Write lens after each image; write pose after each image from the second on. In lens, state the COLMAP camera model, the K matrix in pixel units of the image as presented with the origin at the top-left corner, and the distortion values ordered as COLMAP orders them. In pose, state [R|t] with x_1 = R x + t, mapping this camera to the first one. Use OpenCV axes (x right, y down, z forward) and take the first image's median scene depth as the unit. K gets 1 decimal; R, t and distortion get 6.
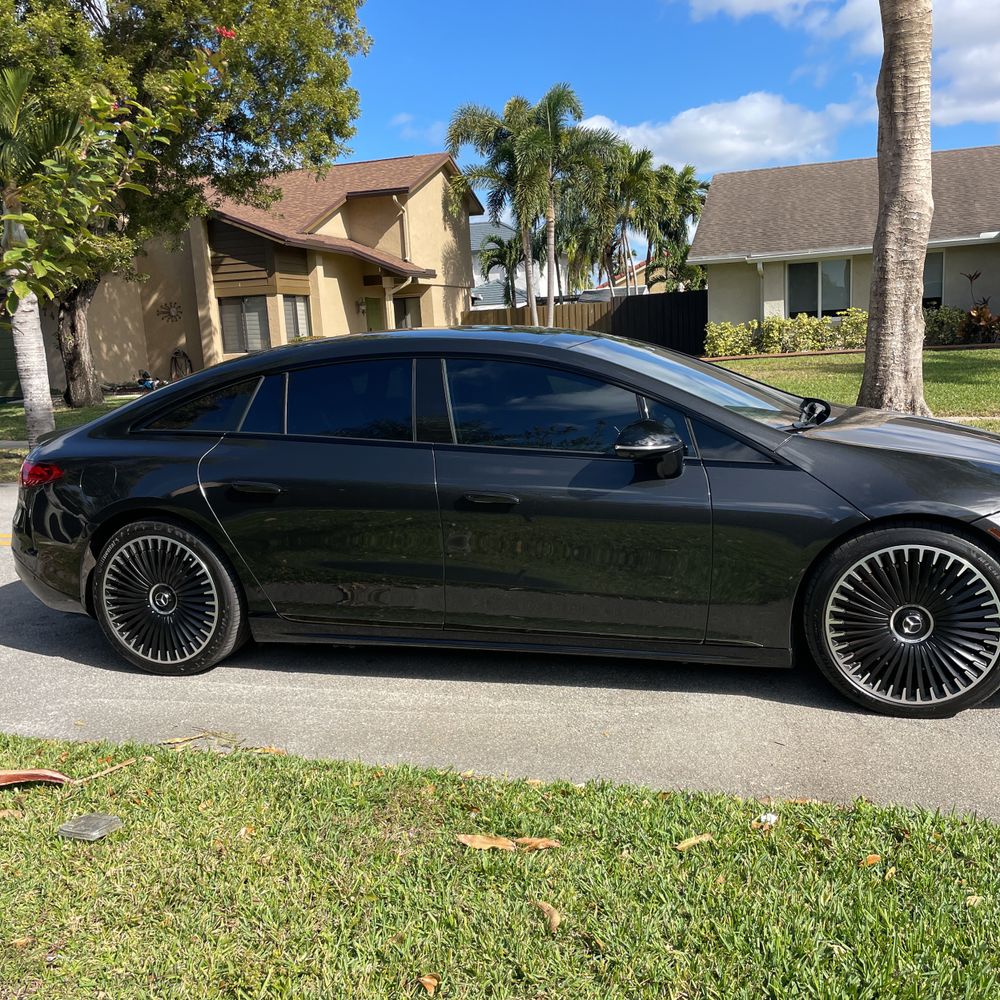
lens RADIAL K [[1022.2, 0, 508.7], [0, 1022.2, 502.4], [0, 0, 1]] dist [0.031078, 0.000000]
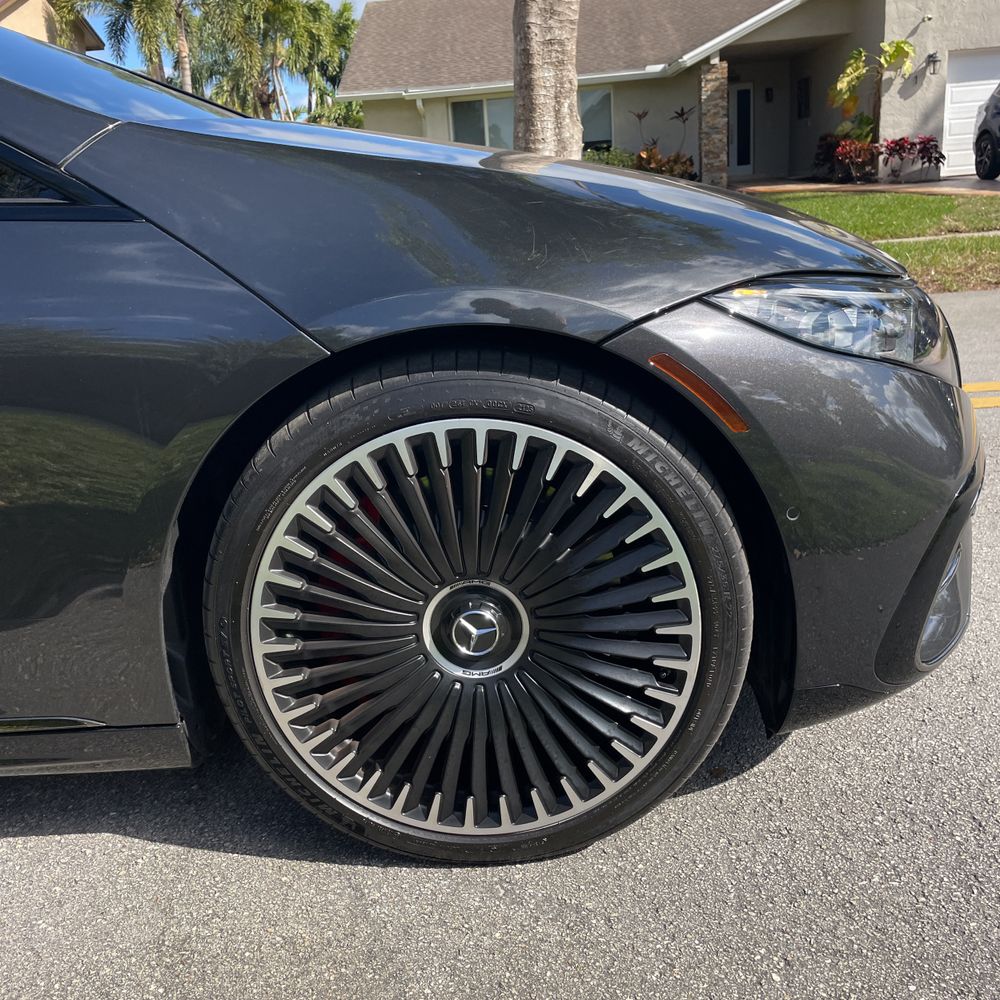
lens RADIAL K [[1022.2, 0, 500.9], [0, 1022.2, 484.4], [0, 0, 1]] dist [0.031078, 0.000000]
pose [[0.960632, -0.090763, 0.262578, 0.054571], [0.064348, 0.992118, 0.107522, 0.004724], [-0.270268, -0.086392, 0.958901, 0.114591]]
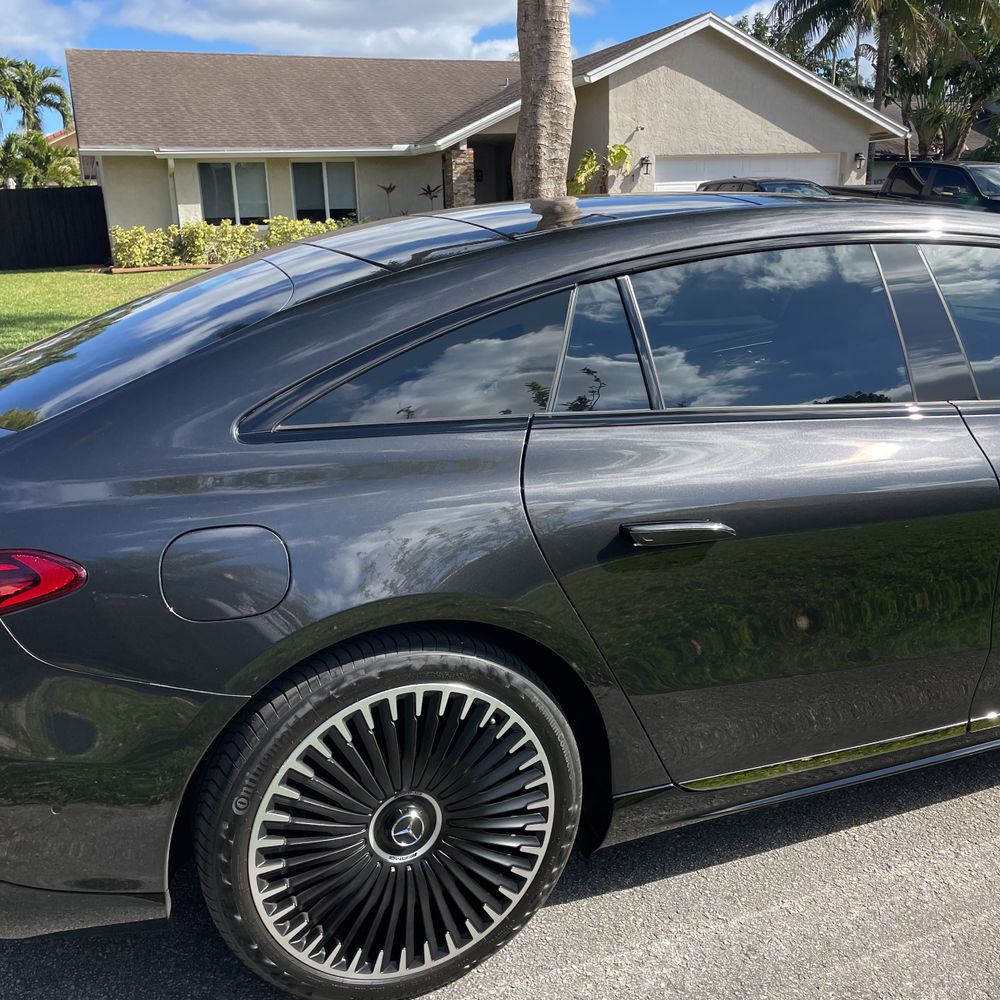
lens RADIAL K [[1022.2, 0, 492.1], [0, 1022.2, 491.7], [0, 0, 1]] dist [0.031078, 0.000000]
pose [[0.782072, -0.129814, 0.609517, -0.120686], [0.086720, 0.991217, 0.099838, -0.017494], [-0.617125, -0.025223, 0.786461, 0.145135]]
